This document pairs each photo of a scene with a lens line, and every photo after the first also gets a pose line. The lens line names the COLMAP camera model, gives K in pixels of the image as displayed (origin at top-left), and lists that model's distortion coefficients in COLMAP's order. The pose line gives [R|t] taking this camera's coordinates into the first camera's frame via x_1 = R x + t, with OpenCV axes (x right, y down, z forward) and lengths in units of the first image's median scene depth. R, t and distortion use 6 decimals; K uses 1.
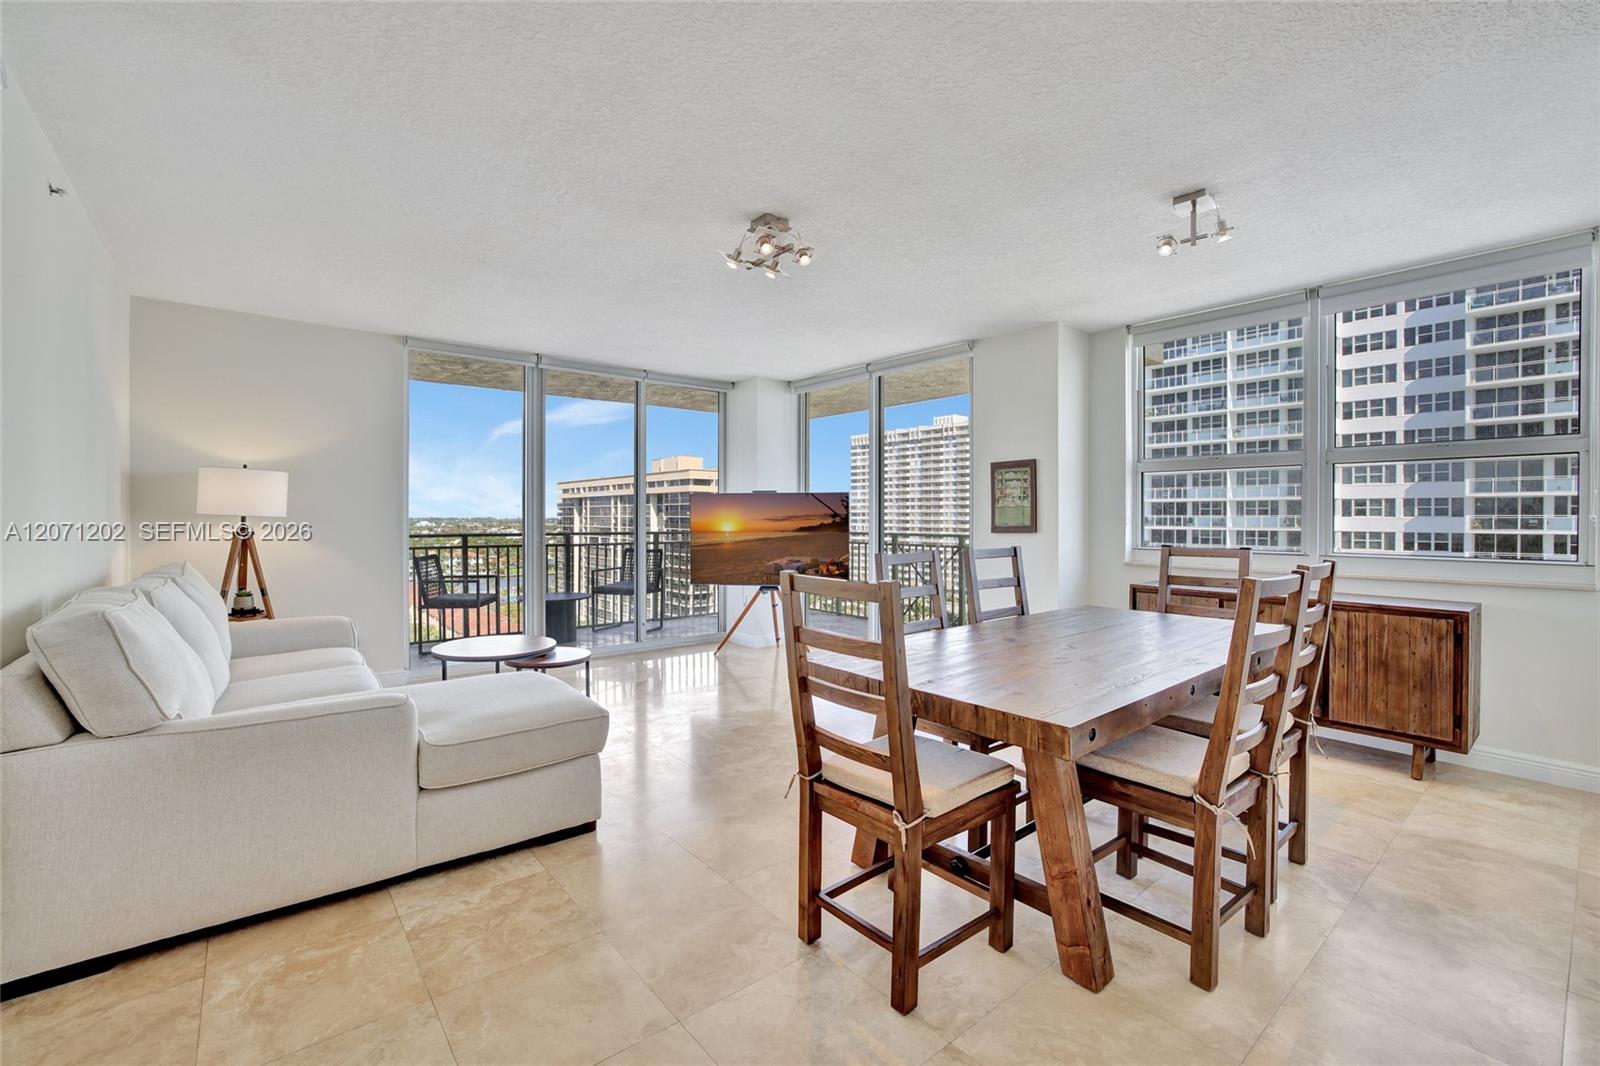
lens RADIAL K [[694.2, 0, 800.0], [0, 694.2, 533.0], [0, 0, 1]] dist [-0.028789, 0.000328]
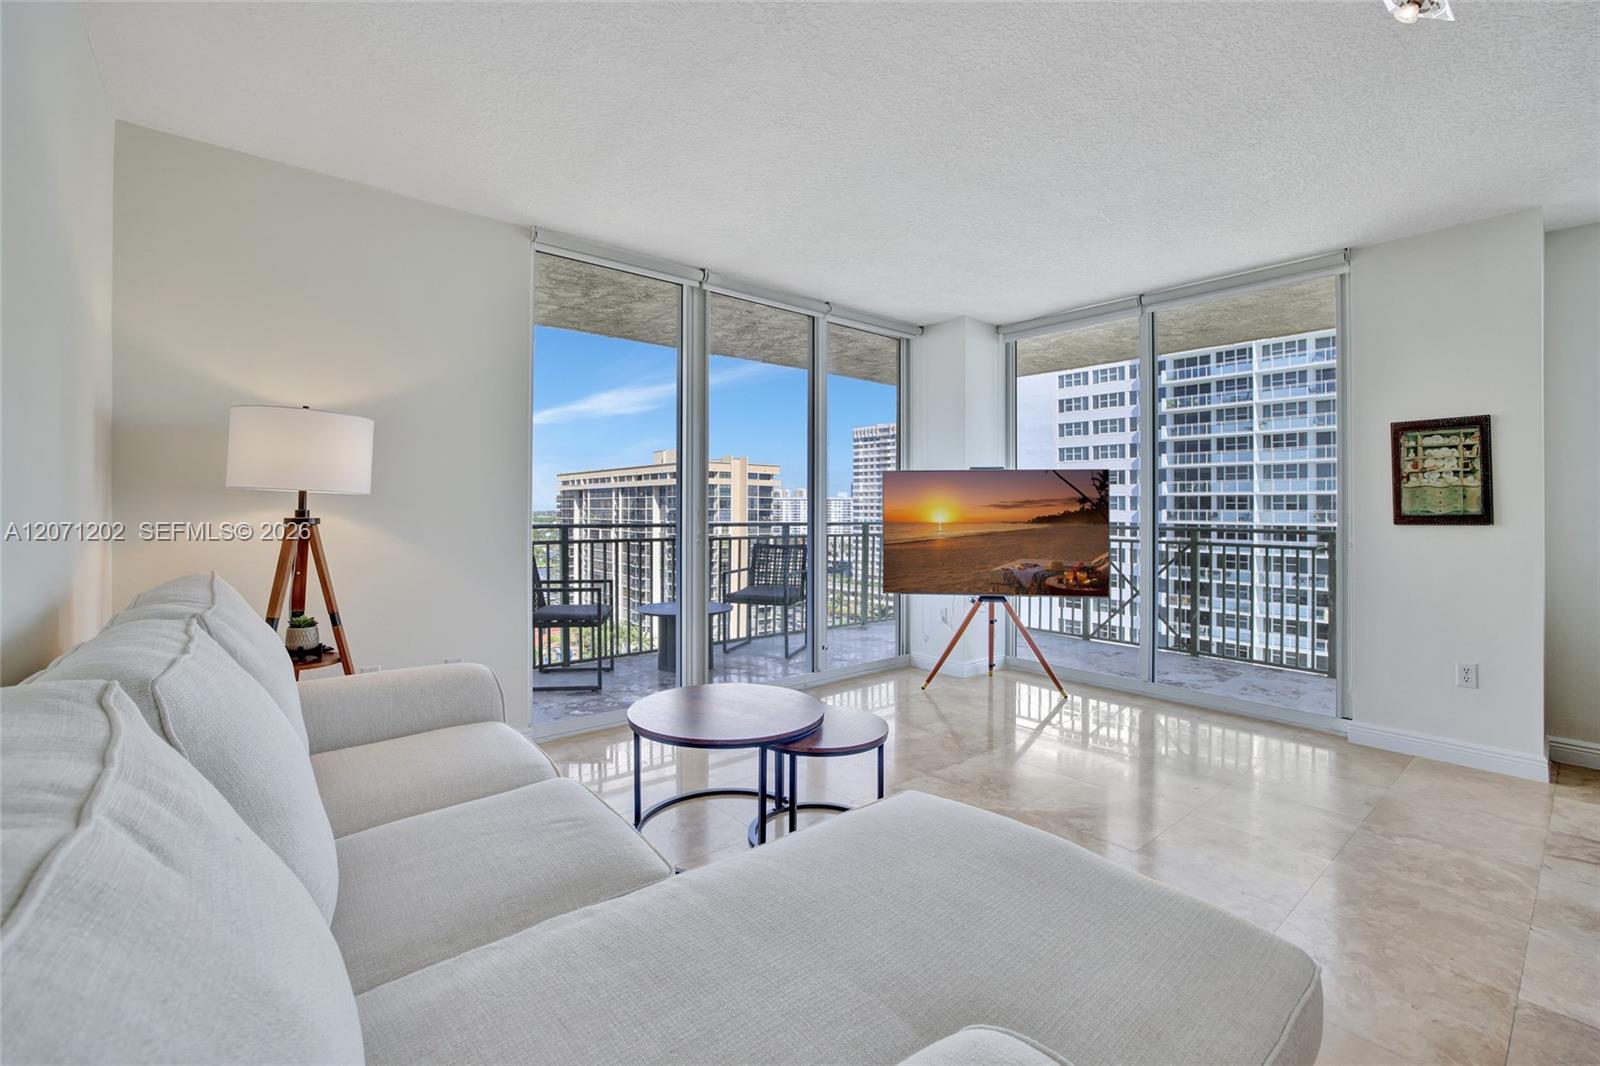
lens RADIAL K [[694.2, 0, 800.0], [0, 694.2, 533.0], [0, 0, 1]] dist [-0.028789, 0.000328]
pose [[0.999953, 0.002945, 0.009281, -0.205519], [-0.003032, 0.999951, 0.009381, 0.002263], [-0.009253, -0.009408, 0.999913, 0.211245]]
